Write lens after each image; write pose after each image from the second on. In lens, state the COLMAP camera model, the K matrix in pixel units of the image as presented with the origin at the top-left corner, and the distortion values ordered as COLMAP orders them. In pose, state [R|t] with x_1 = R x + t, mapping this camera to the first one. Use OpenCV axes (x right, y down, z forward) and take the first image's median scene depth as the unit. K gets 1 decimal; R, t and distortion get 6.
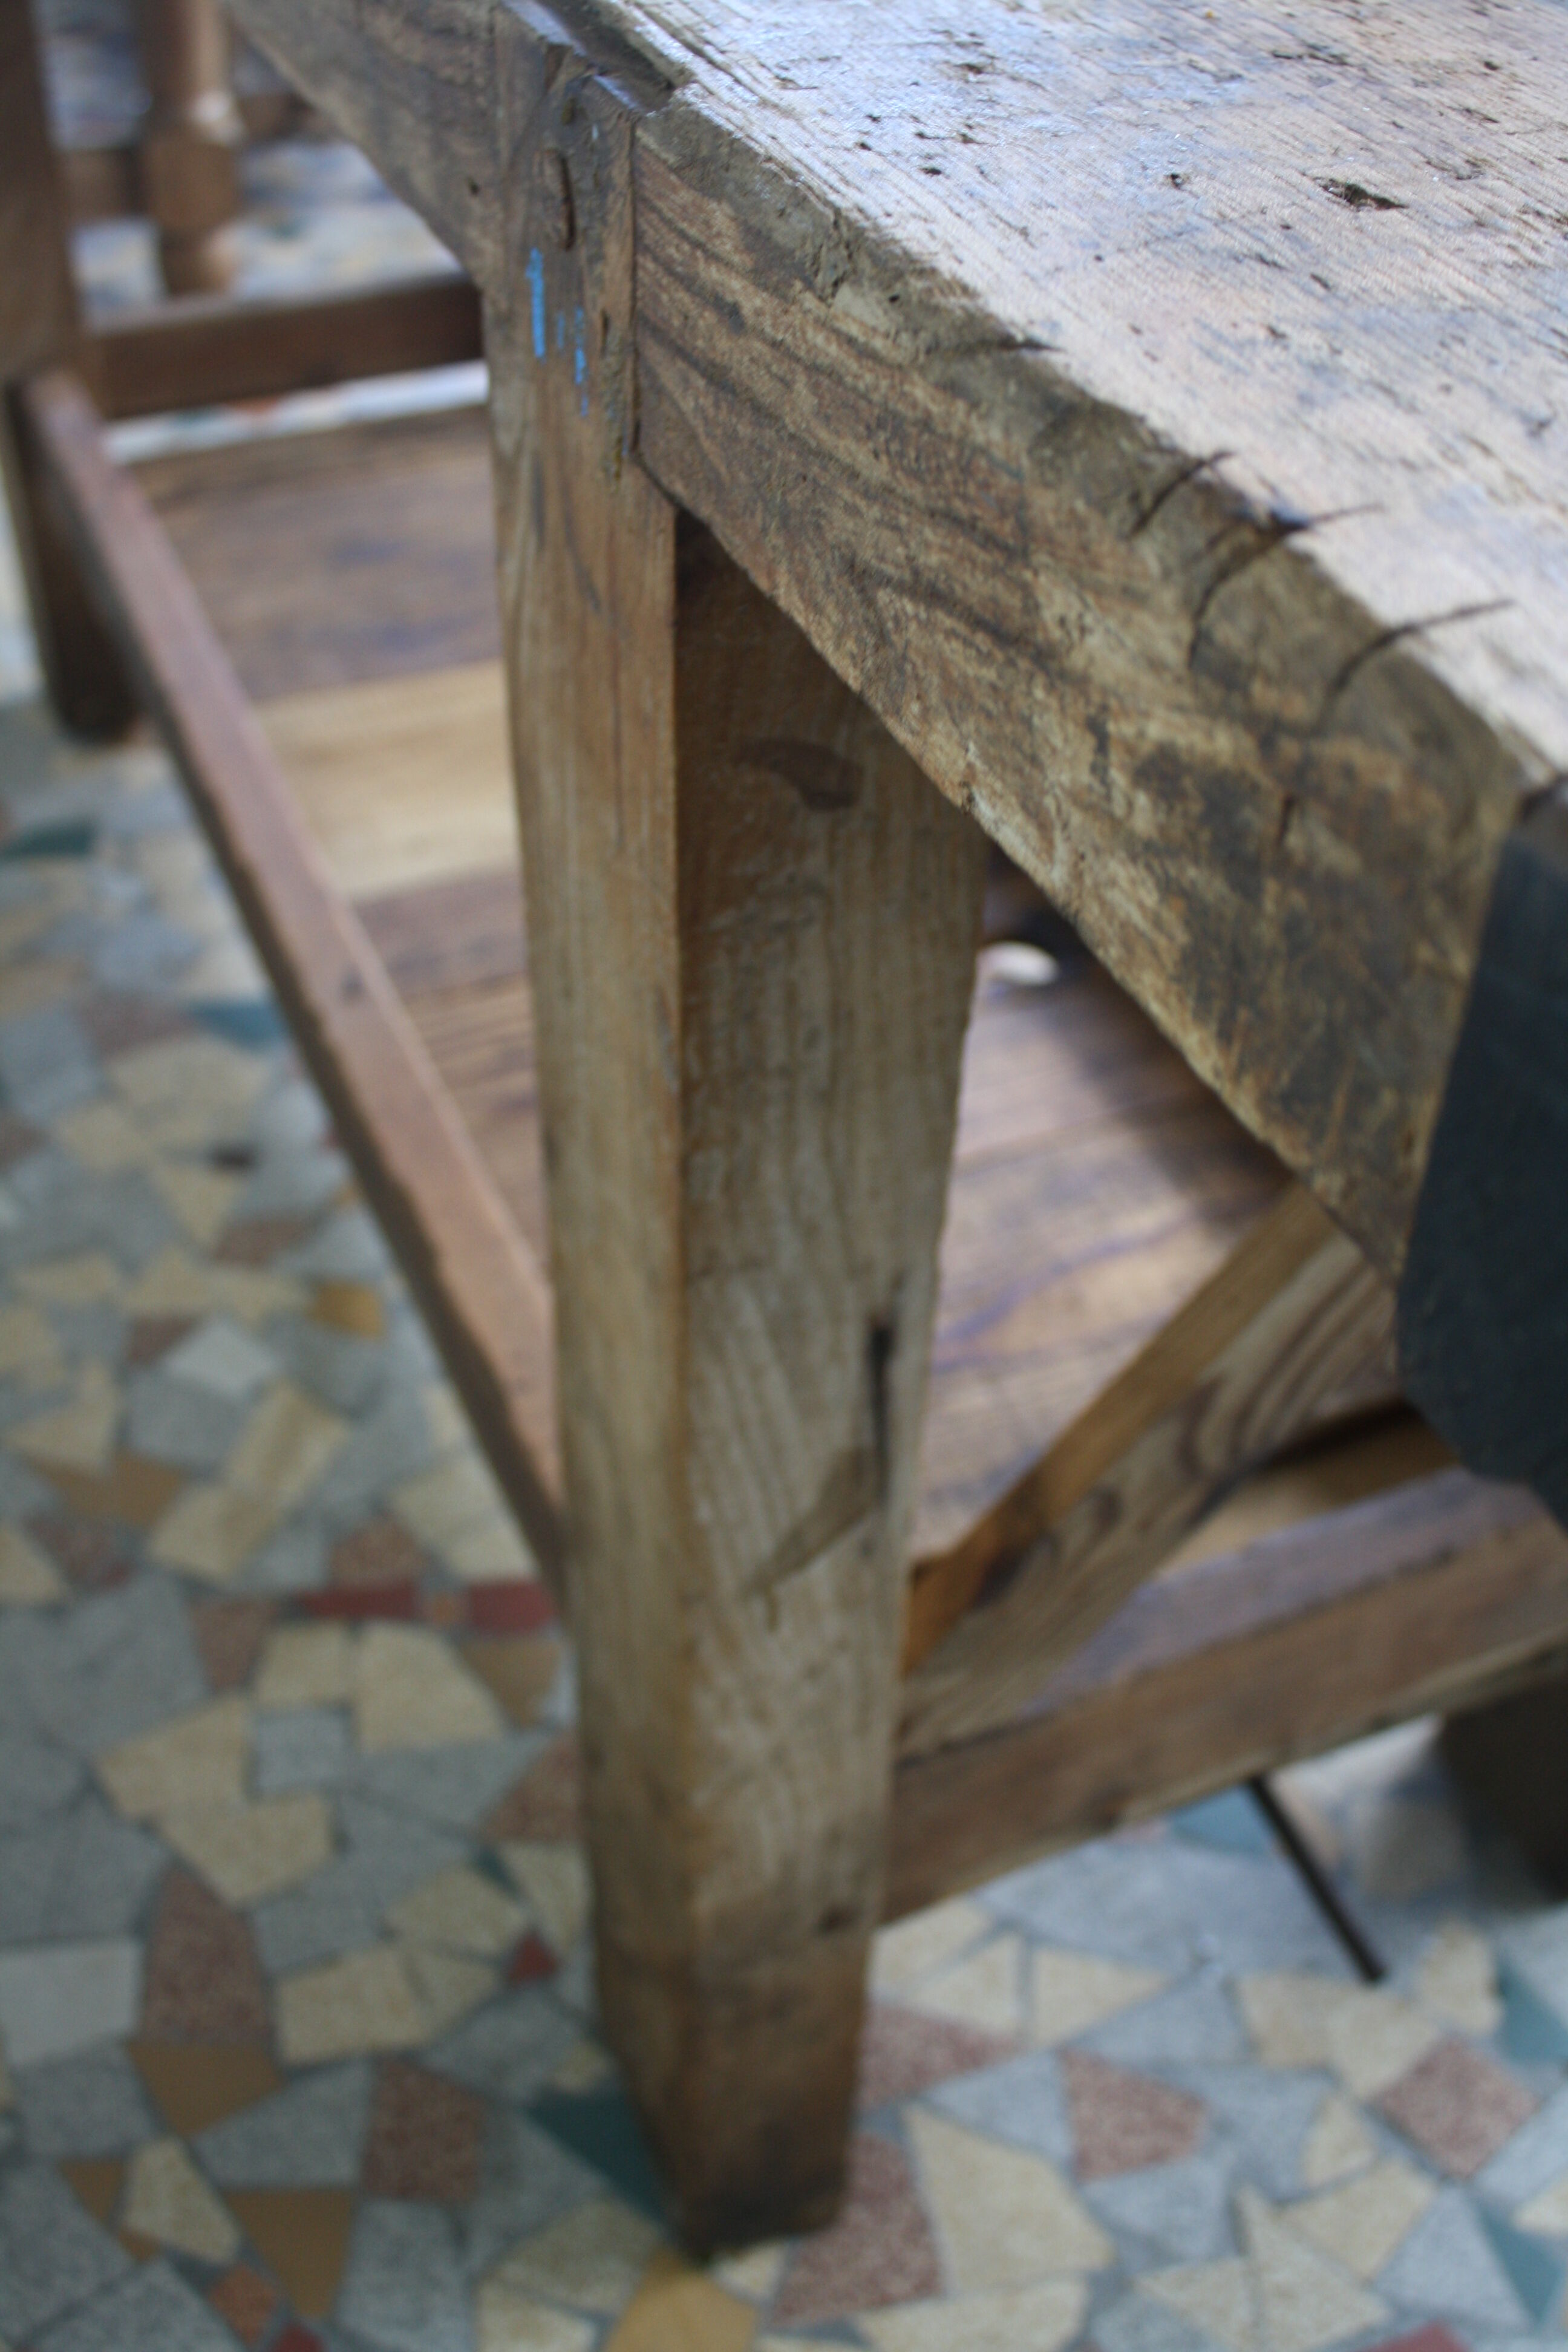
lens RADIAL K [[2436.0, 0, 791.5], [0, 2436.0, 1176.4], [0, 0, 1]] dist [-0.065708, 0.000000]
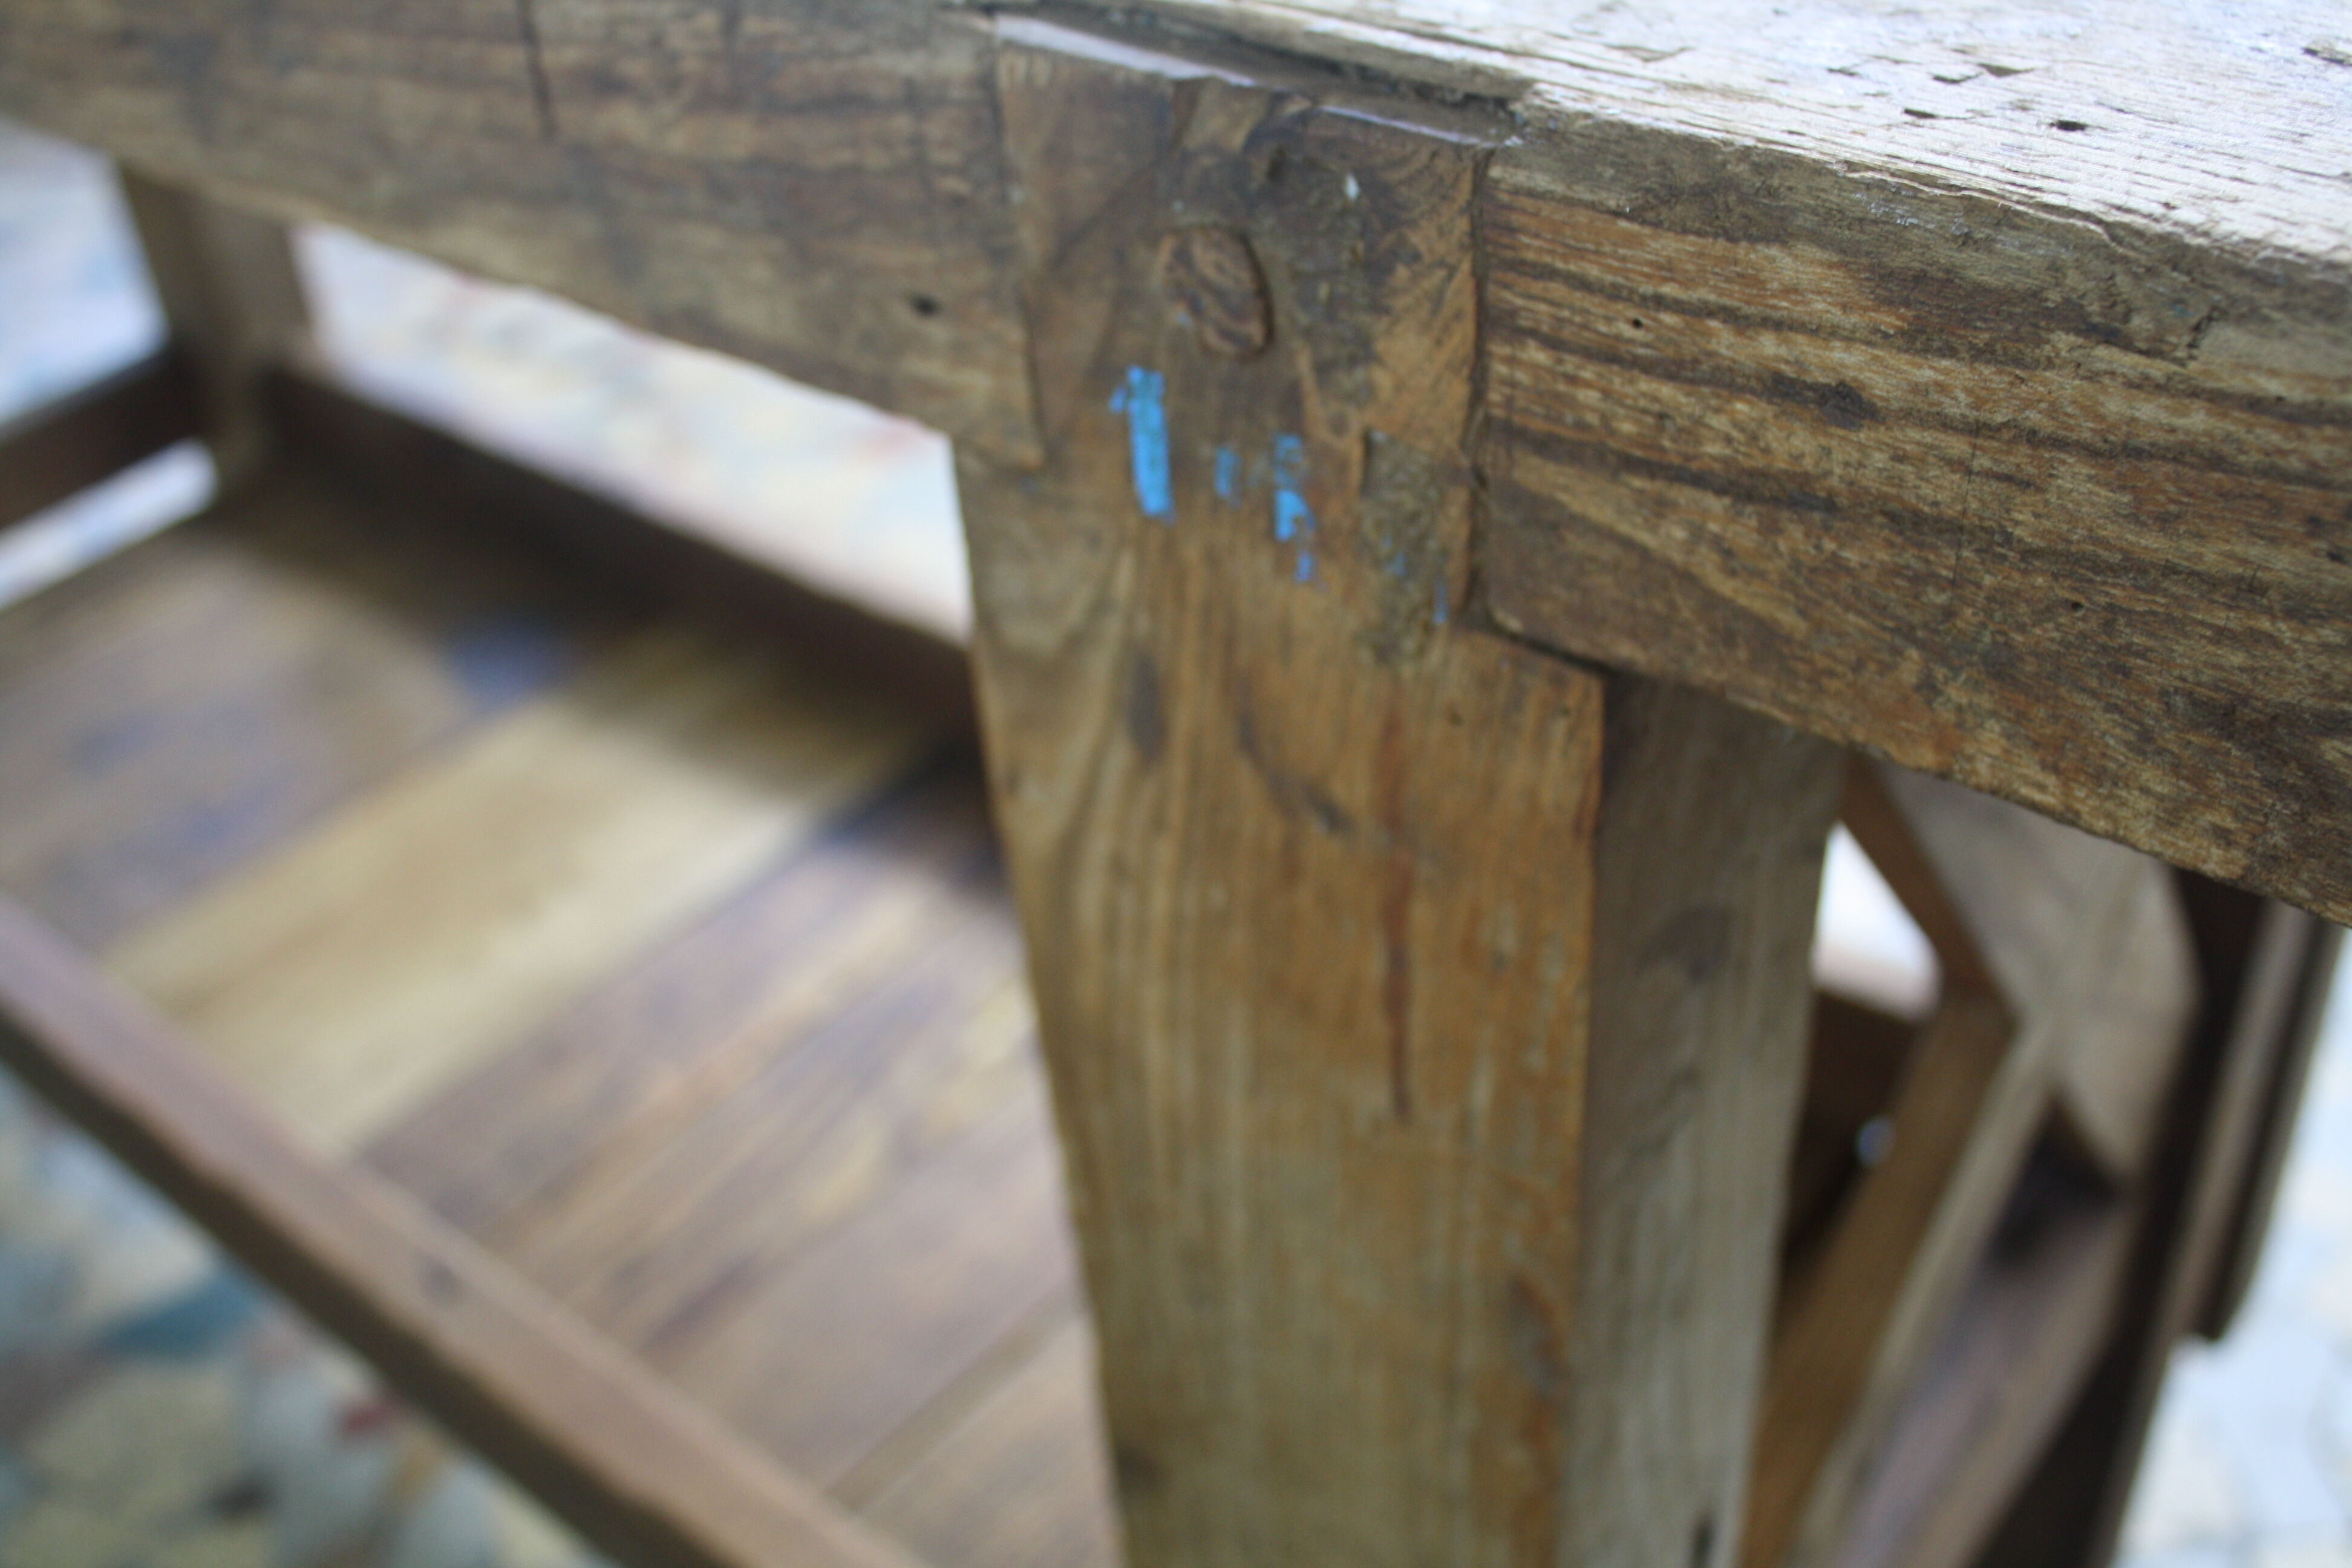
lens RADIAL K [[2436.0, 0, 1167.2], [0, 2436.0, 788.9], [0, 0, 1]] dist [-0.065708, 0.000000]
pose [[0.890123, -0.327941, 0.316441, -0.420442], [0.355897, 0.933934, -0.033237, -0.293343], [-0.284635, 0.142205, 0.948030, 0.429815]]
